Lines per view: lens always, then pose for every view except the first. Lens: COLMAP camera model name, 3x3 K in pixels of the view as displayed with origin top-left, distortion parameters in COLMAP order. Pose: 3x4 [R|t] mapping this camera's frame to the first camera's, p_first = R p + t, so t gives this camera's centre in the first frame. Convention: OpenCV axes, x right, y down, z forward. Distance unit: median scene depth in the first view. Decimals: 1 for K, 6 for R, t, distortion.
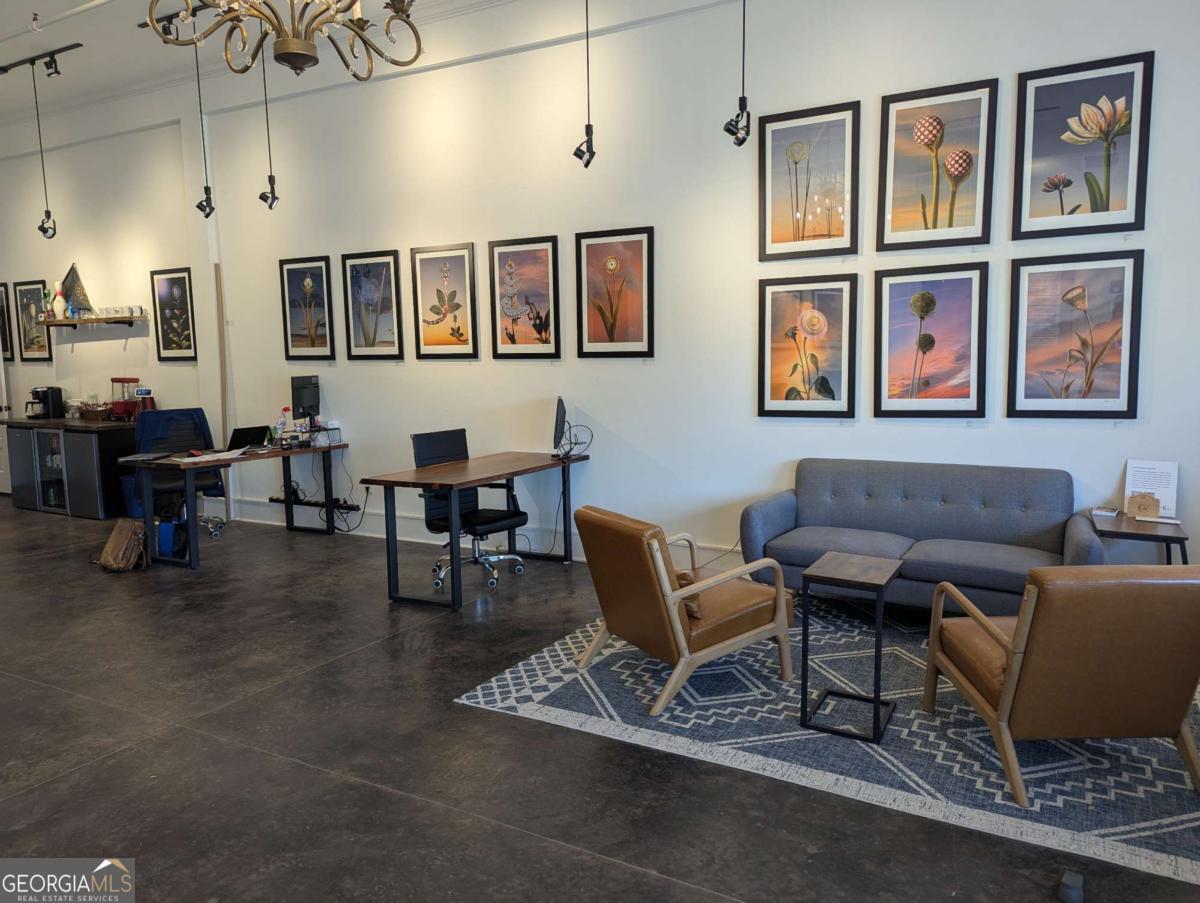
lens RADIAL K [[838.7, 0, 608.0], [0, 838.7, 453.3], [0, 0, 1]] dist [0.064945, -0.050821]
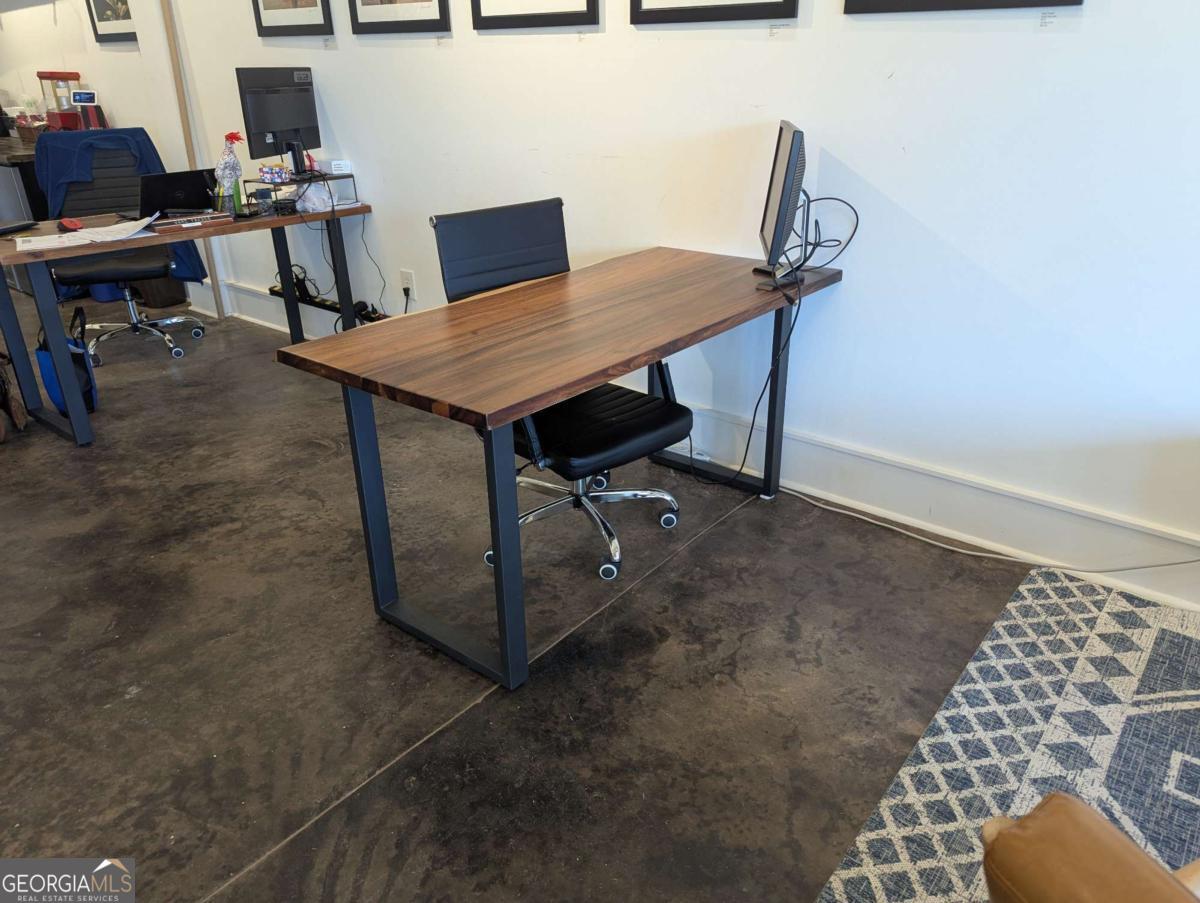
lens RADIAL K [[838.7, 0, 608.0], [0, 838.7, 453.3], [0, 0, 1]] dist [0.064945, -0.050821]
pose [[0.984366, 0.075893, -0.158943, -0.056842], [-0.021727, 0.947837, 0.318015, -0.038426], [0.174787, -0.309590, 0.934667, 0.479288]]
